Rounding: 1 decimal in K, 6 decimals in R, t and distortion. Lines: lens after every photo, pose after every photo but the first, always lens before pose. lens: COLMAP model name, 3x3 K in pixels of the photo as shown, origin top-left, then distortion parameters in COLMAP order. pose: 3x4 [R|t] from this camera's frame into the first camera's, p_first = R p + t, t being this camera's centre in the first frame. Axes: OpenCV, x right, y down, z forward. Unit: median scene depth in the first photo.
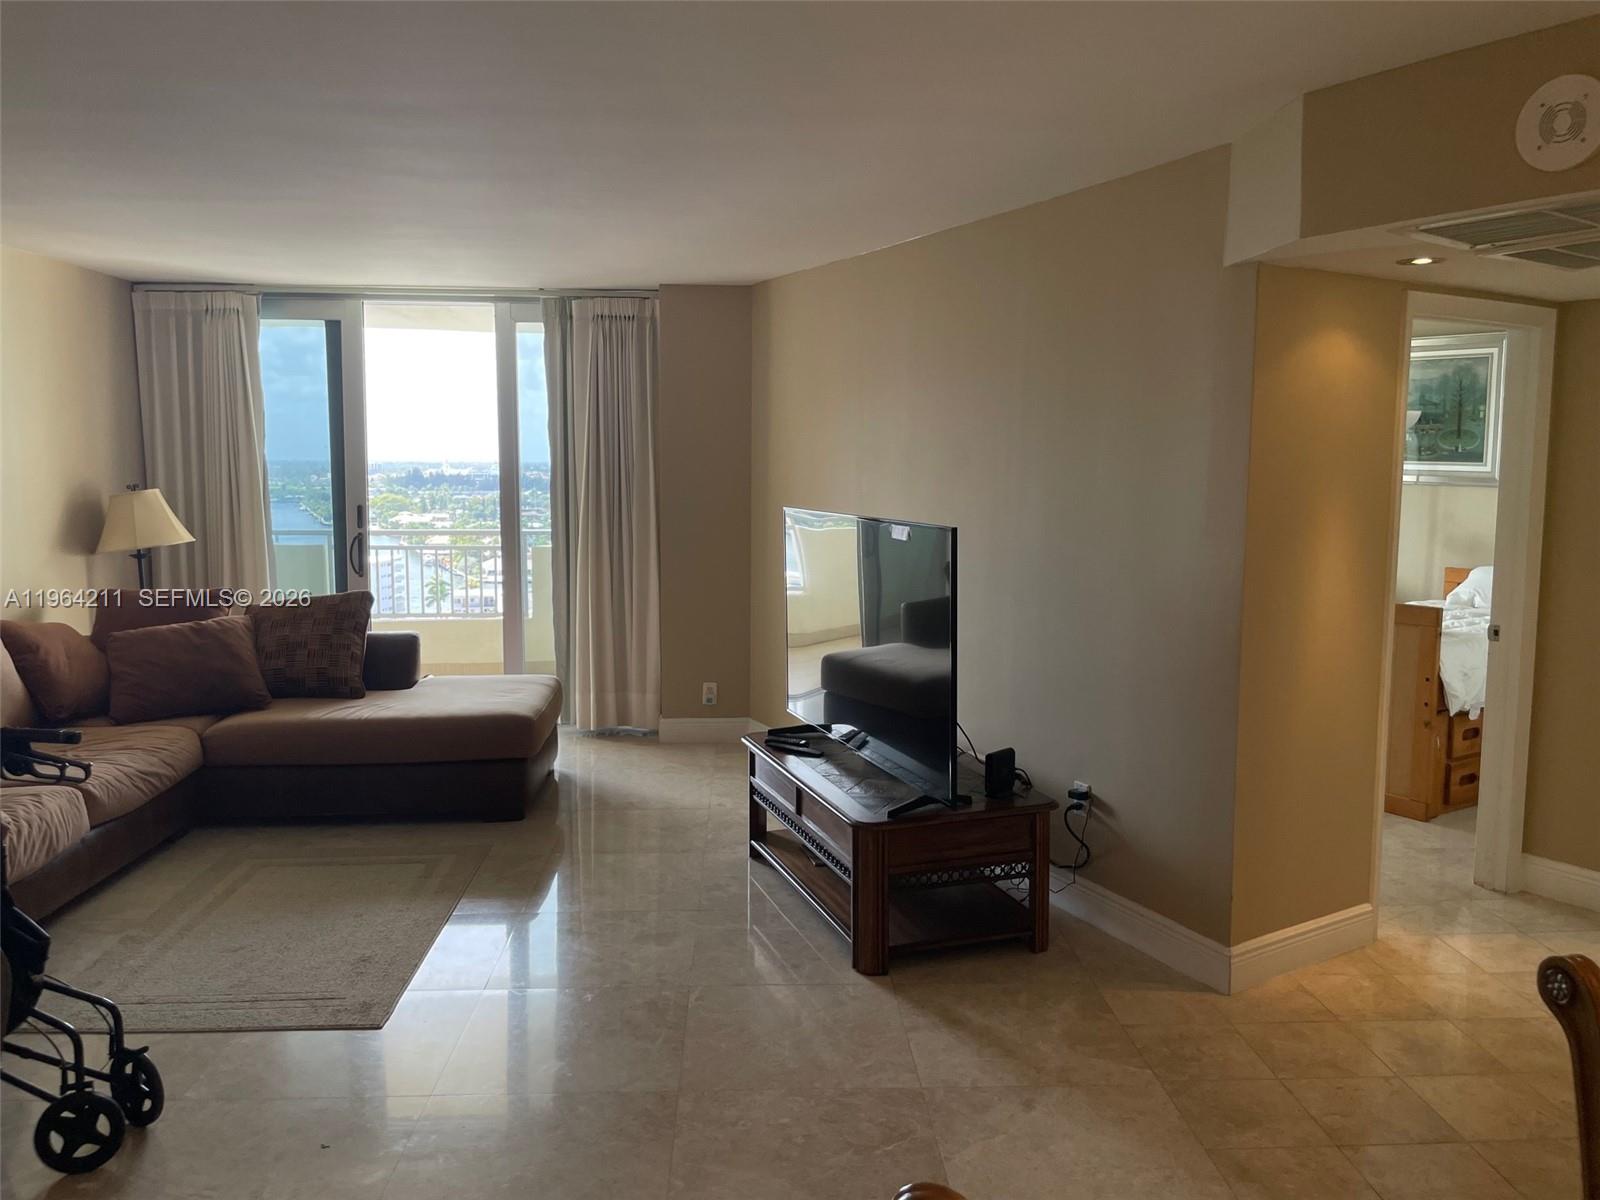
lens RADIAL K [[1208.5, 0, 810.9], [0, 1208.5, 593.7], [0, 0, 1]] dist [0.002667, -0.009592]
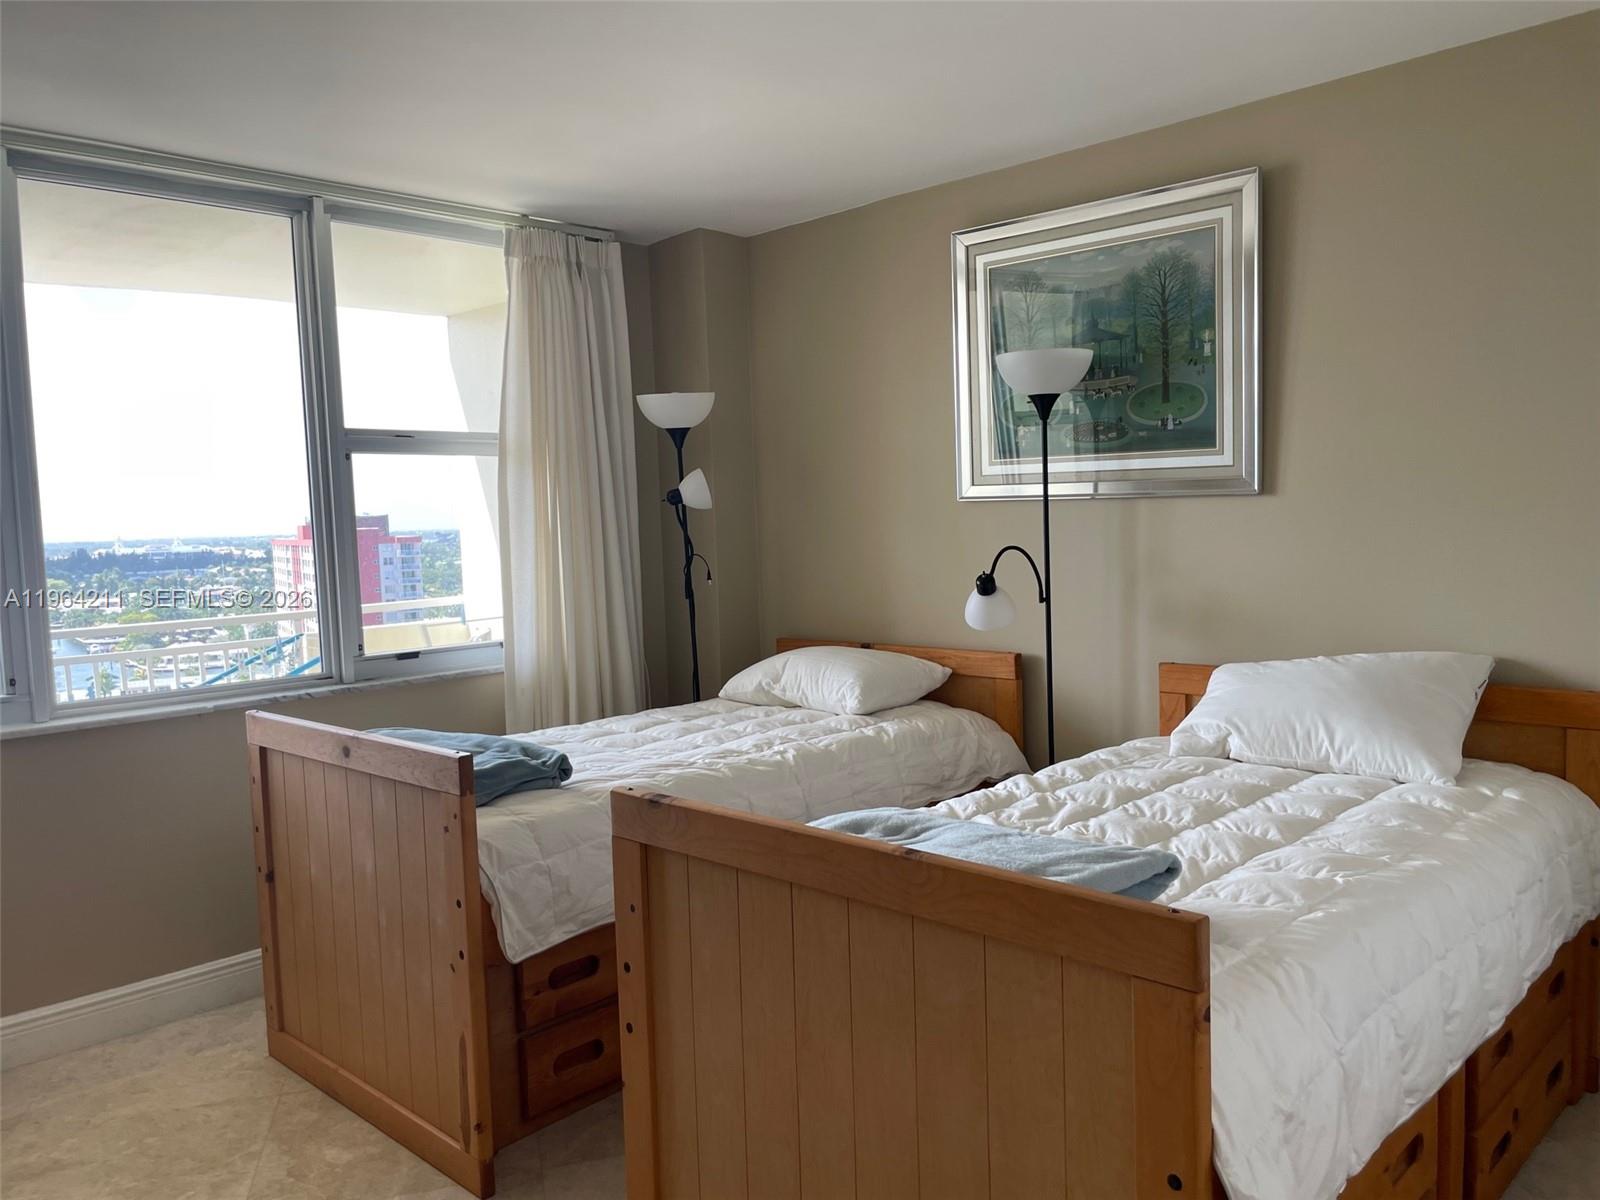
lens RADIAL K [[1208.5, 0, 799.3], [0, 1208.5, 612.8], [0, 0, 1]] dist [0.002667, -0.009592]
pose [[0.975389, -0.055716, 0.213335, 0.270620], [0.062436, 0.997739, -0.024887, -0.038076], [-0.211466, 0.037595, 0.976662, 0.535096]]
